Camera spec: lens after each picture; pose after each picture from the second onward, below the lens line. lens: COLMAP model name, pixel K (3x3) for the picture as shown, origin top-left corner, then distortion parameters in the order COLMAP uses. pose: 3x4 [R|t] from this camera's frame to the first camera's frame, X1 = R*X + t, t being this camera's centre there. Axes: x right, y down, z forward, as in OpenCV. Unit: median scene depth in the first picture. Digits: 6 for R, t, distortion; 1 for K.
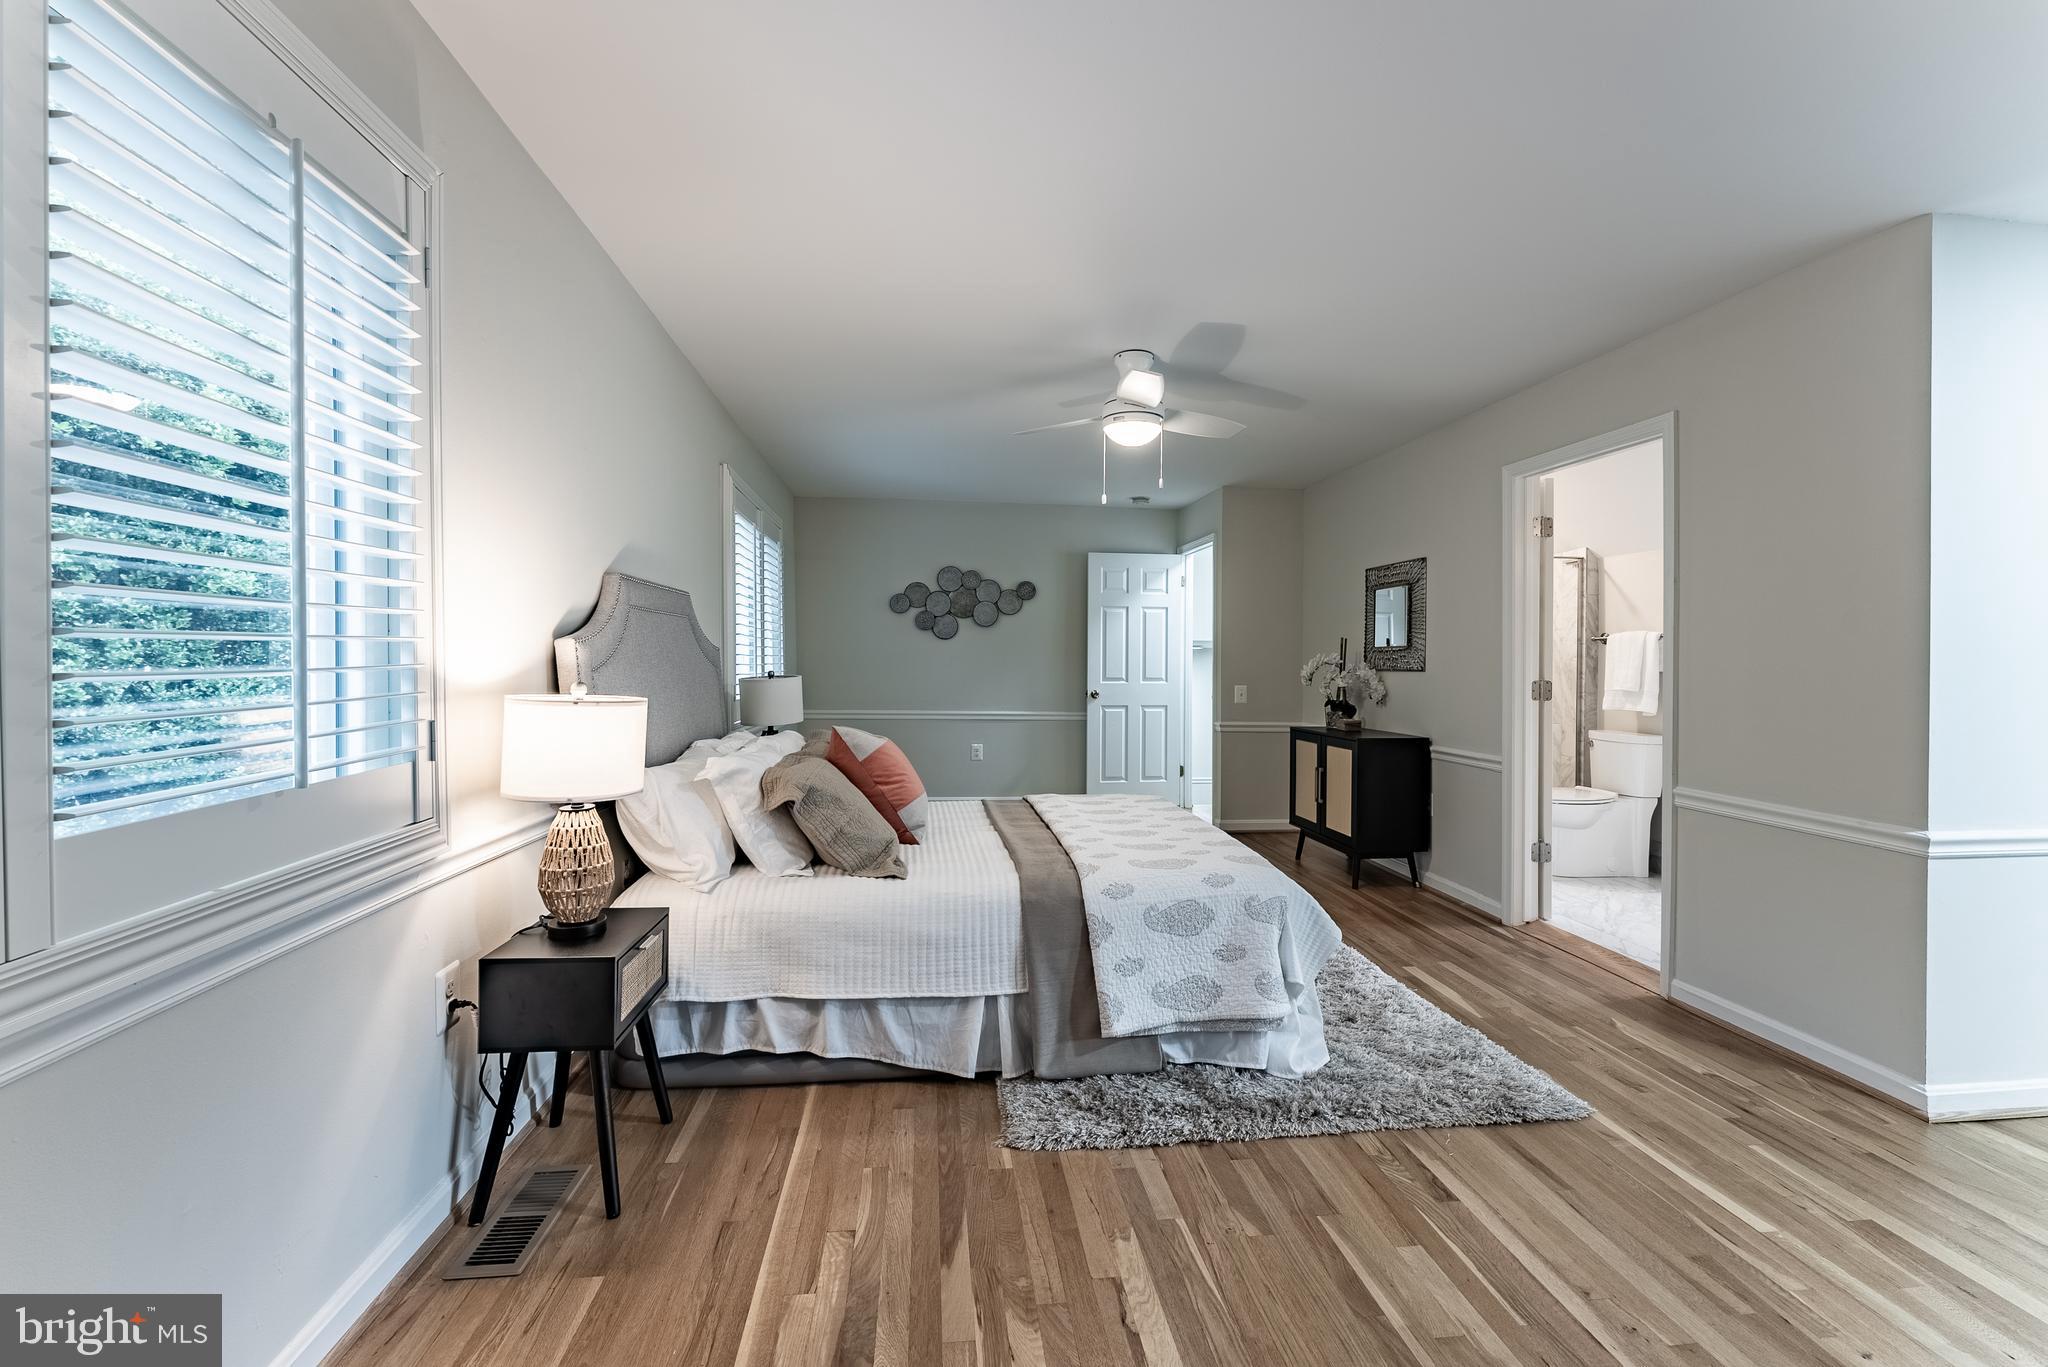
lens RADIAL K [[831.0, 0, 1014.3], [0, 831.0, 670.7], [0, 0, 1]] dist [-0.000420, -0.000037]
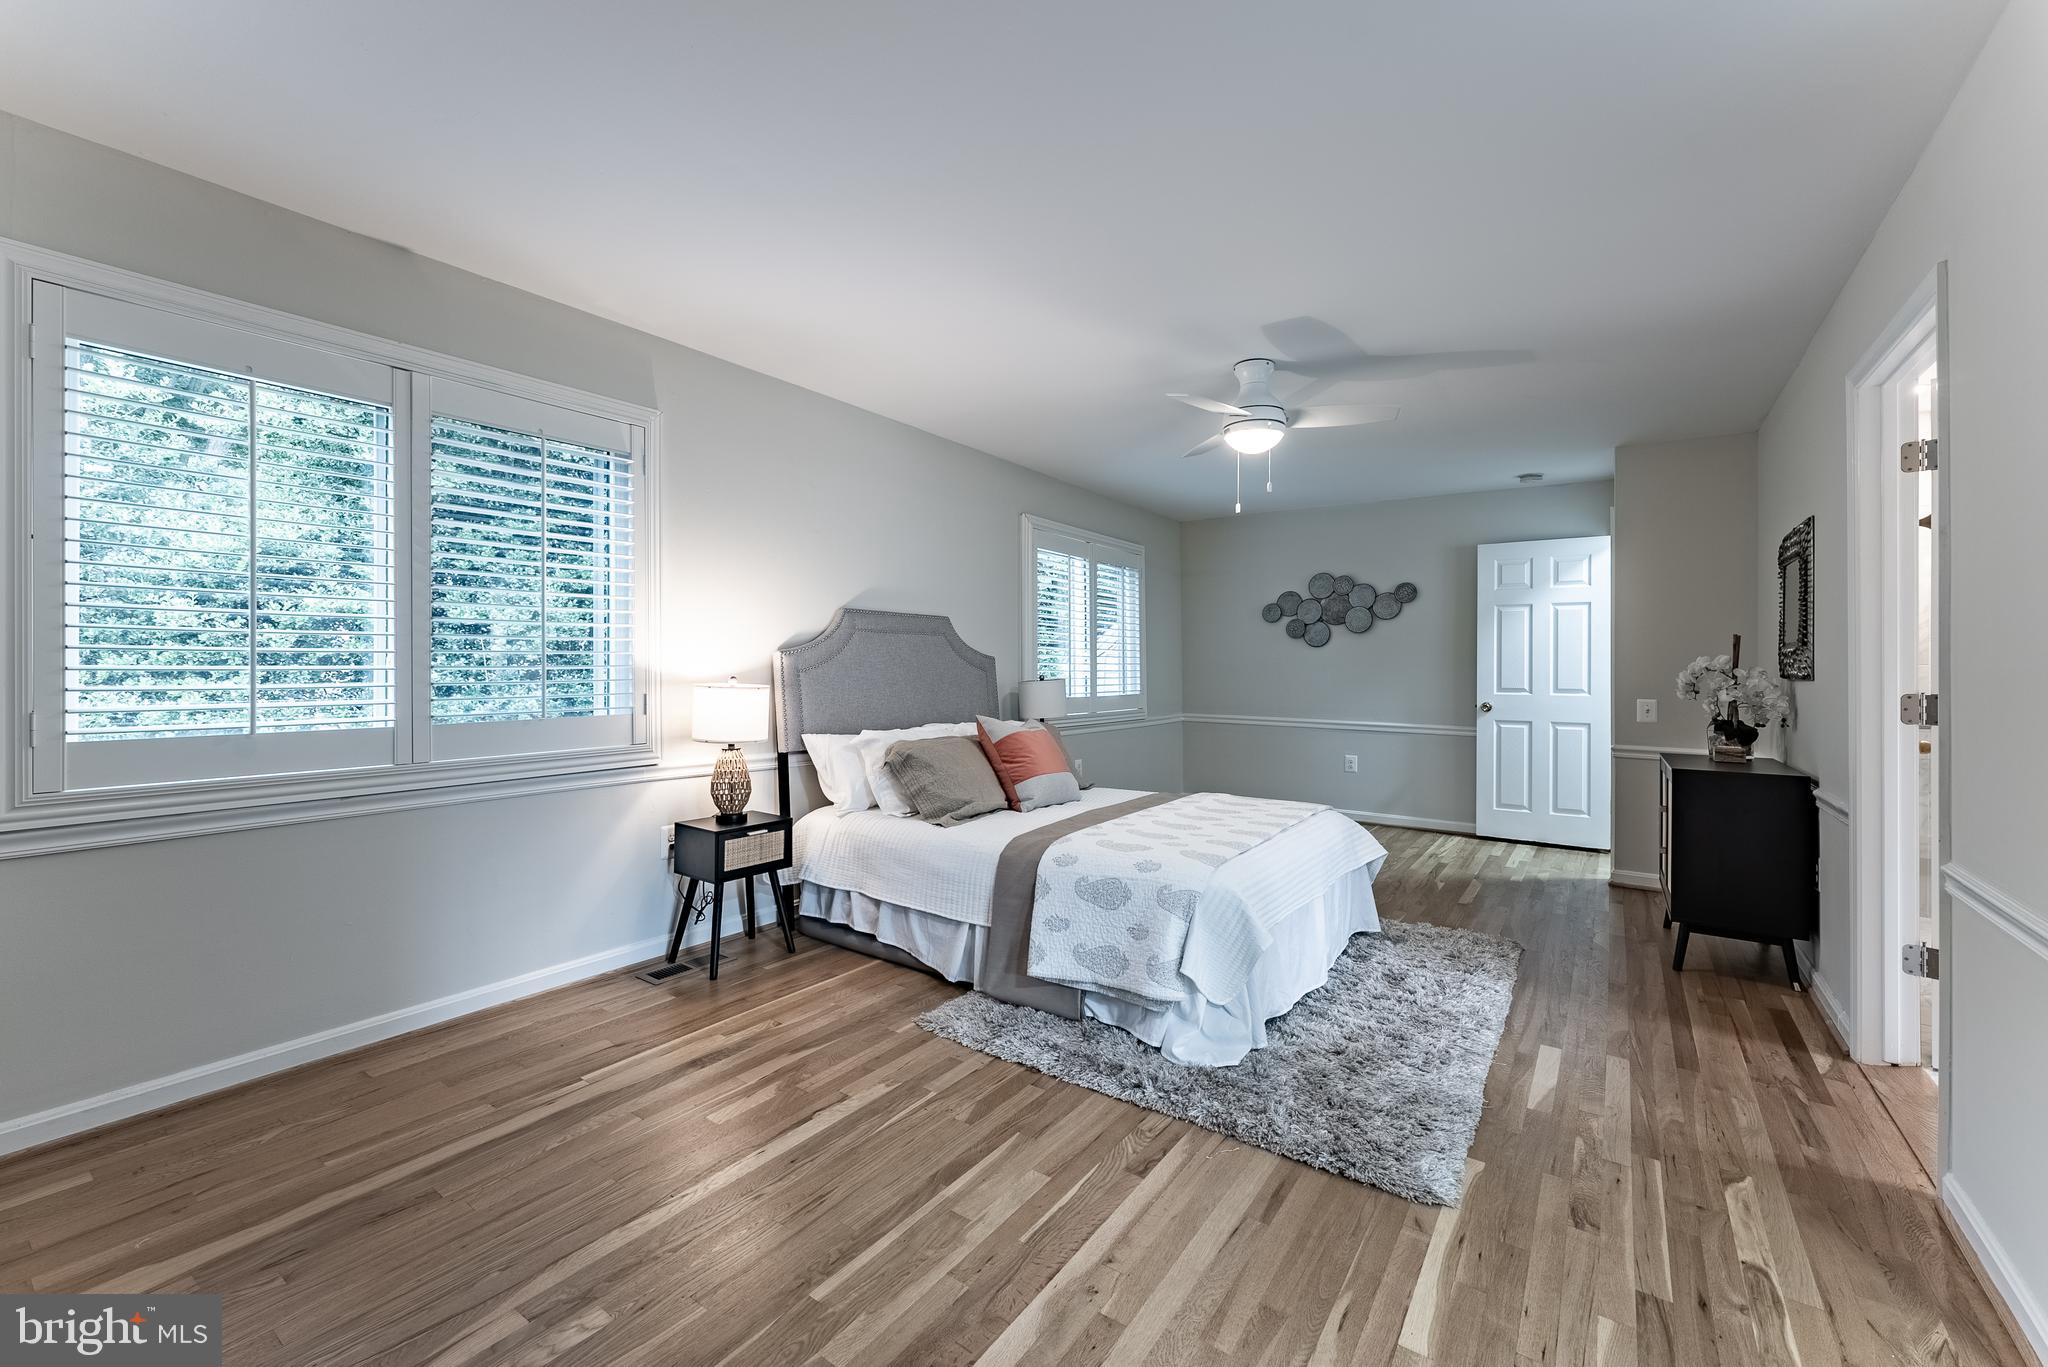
lens RADIAL K [[831.0, 0, 1034.0], [0, 831.0, 673.8], [0, 0, 1]] dist [-0.000420, -0.000037]
pose [[0.745473, 0.002542, -0.666531, 0.884648], [-0.009513, 0.999931, -0.006826, 0.011653], [0.666468, 0.011429, 0.745446, 0.098745]]
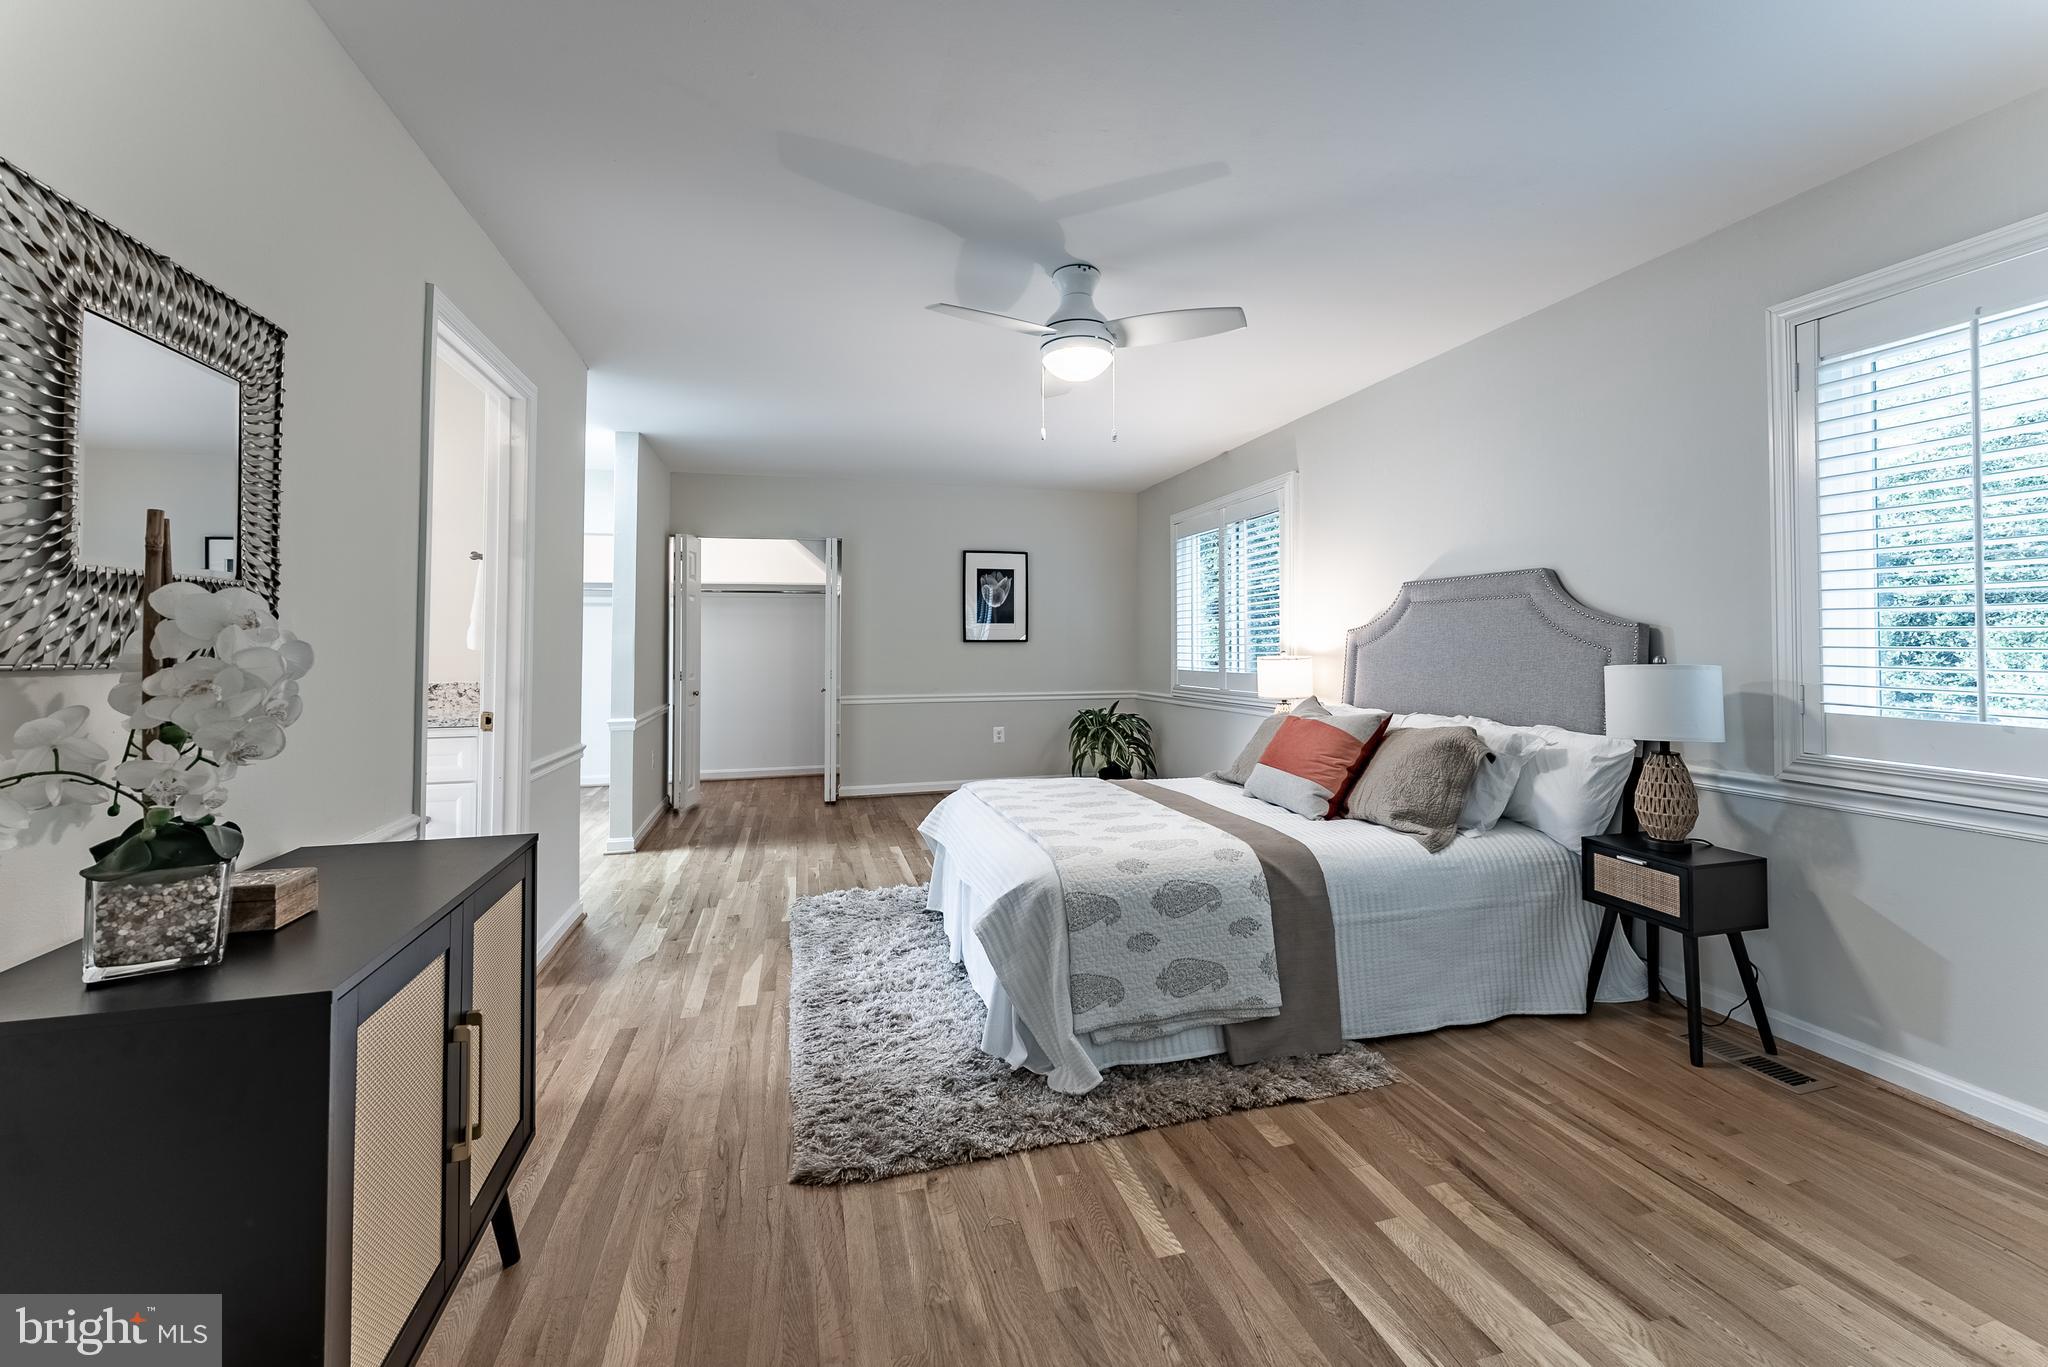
lens RADIAL K [[831.0, 0, 1028.9], [0, 831.0, 634.2], [0, 0, 1]] dist [-0.000420, -0.000037]
pose [[-0.988554, -0.007044, -0.150701, 0.450898], [-0.007658, 0.999965, 0.003494, -0.027879], [0.150671, 0.004608, -0.988573, 2.593749]]
